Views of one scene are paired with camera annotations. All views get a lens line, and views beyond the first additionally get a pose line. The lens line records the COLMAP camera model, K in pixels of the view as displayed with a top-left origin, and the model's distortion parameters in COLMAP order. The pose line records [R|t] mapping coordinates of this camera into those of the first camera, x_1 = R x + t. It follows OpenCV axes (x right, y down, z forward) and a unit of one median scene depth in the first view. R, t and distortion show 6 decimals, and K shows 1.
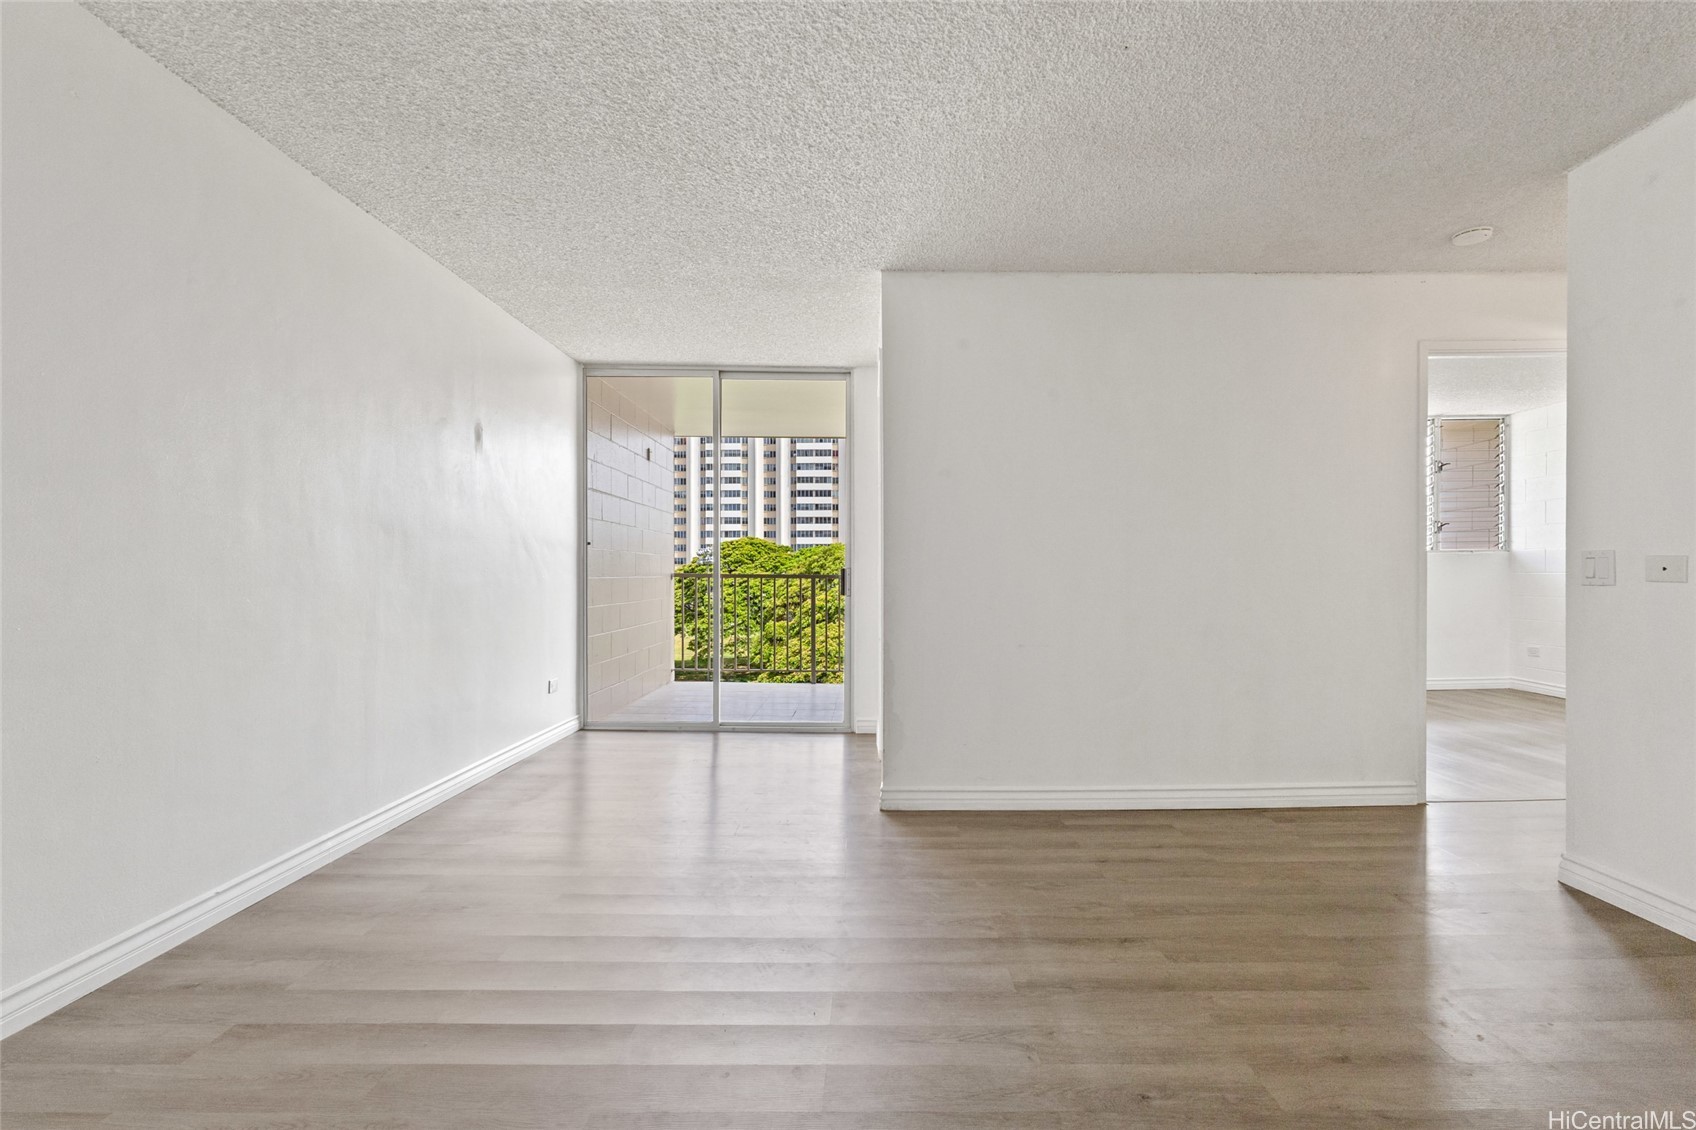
lens RADIAL K [[797.8, 0, 857.2], [0, 797.8, 570.0], [0, 0, 1]] dist [0.000363, 0.002457]
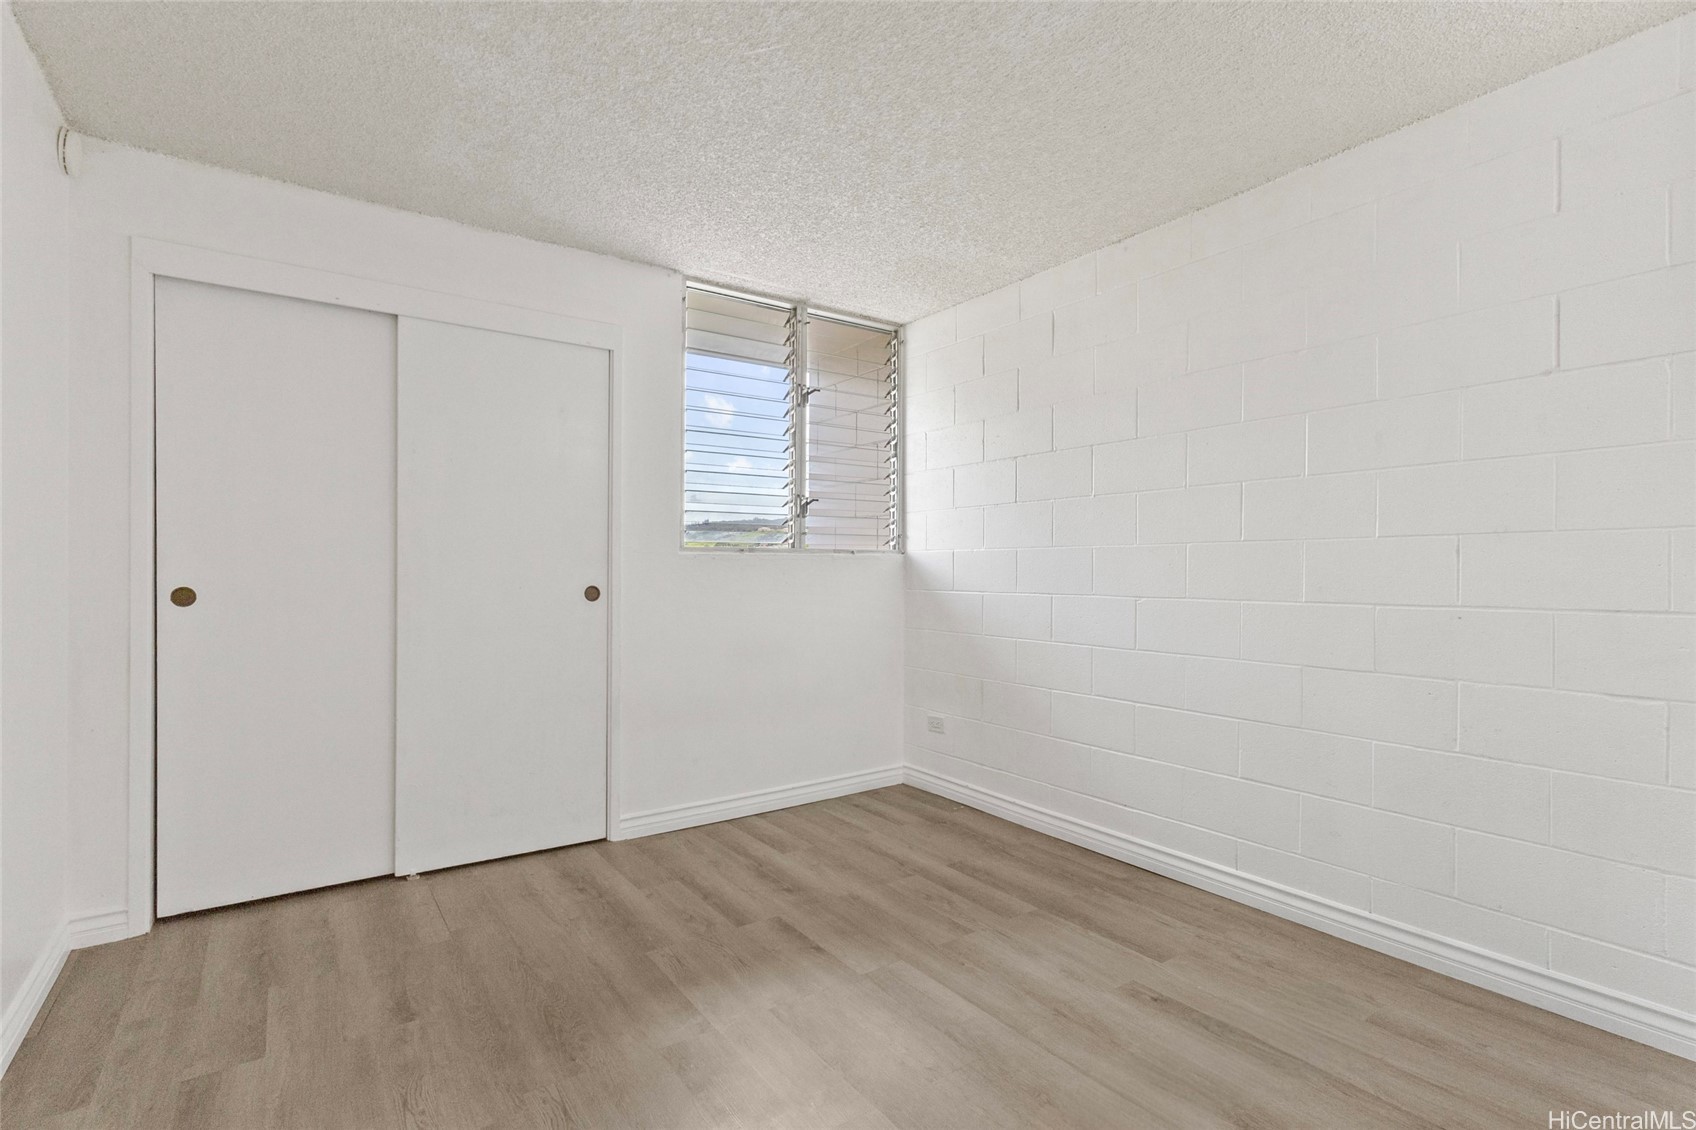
lens RADIAL K [[797.8, 0, 847.0], [0, 797.8, 569.8], [0, 0, 1]] dist [0.000363, 0.002457]
pose [[0.819672, 0.003255, 0.572824, 0.441988], [-0.001471, 0.999993, -0.003578, -0.009112], [-0.572831, 0.002090, 0.819671, 0.537985]]
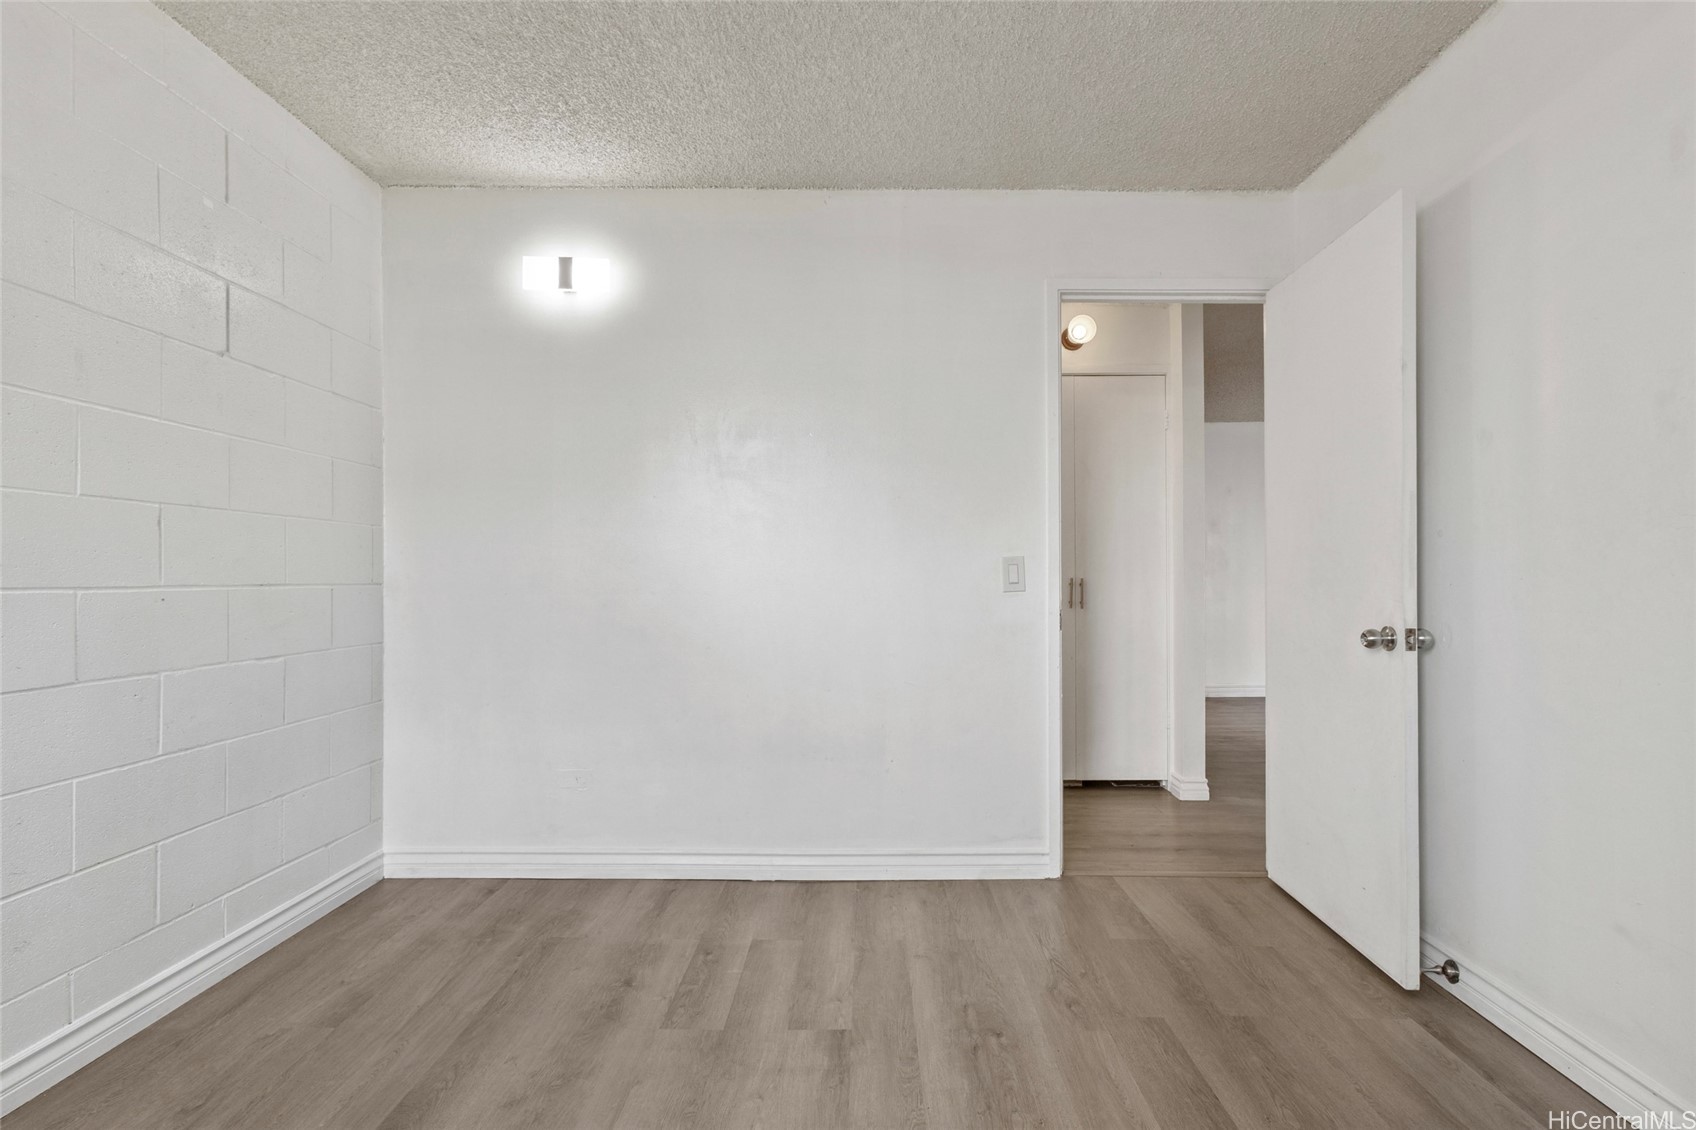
lens RADIAL K [[797.8, 0, 846.1], [0, 797.8, 570.7], [0, 0, 1]] dist [0.000363, 0.002457]
pose [[-0.999441, -0.001717, 0.033386, 0.967641], [-0.001906, 0.999982, -0.005643, 0.024747], [-0.033376, -0.005704, -0.999427, 2.030274]]
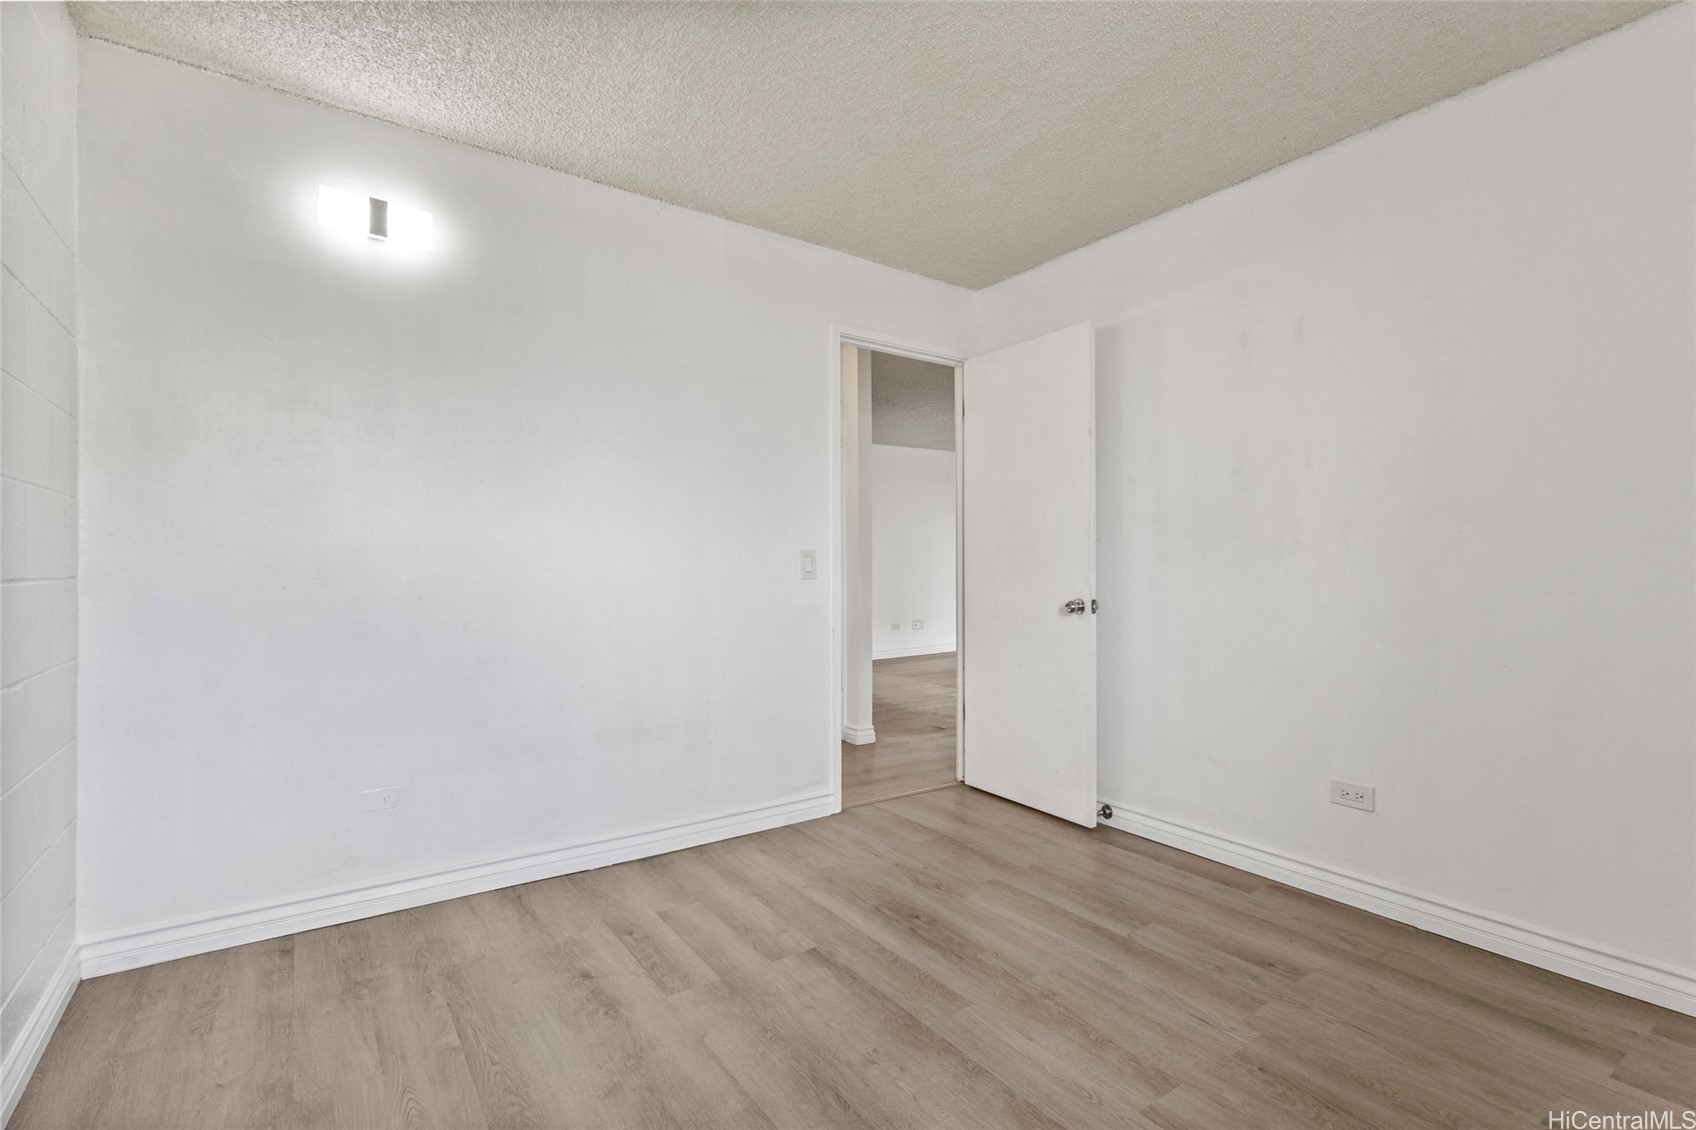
lens RADIAL K [[797.8, 0, 822.2], [0, 797.8, 554.2], [0, 0, 1]] dist [0.000363, 0.002457]
pose [[-0.836133, -0.008829, -0.548456, 1.654731], [-0.003134, 0.999931, -0.011319, 0.019544], [0.548518, -0.007745, -0.836103, 2.035842]]
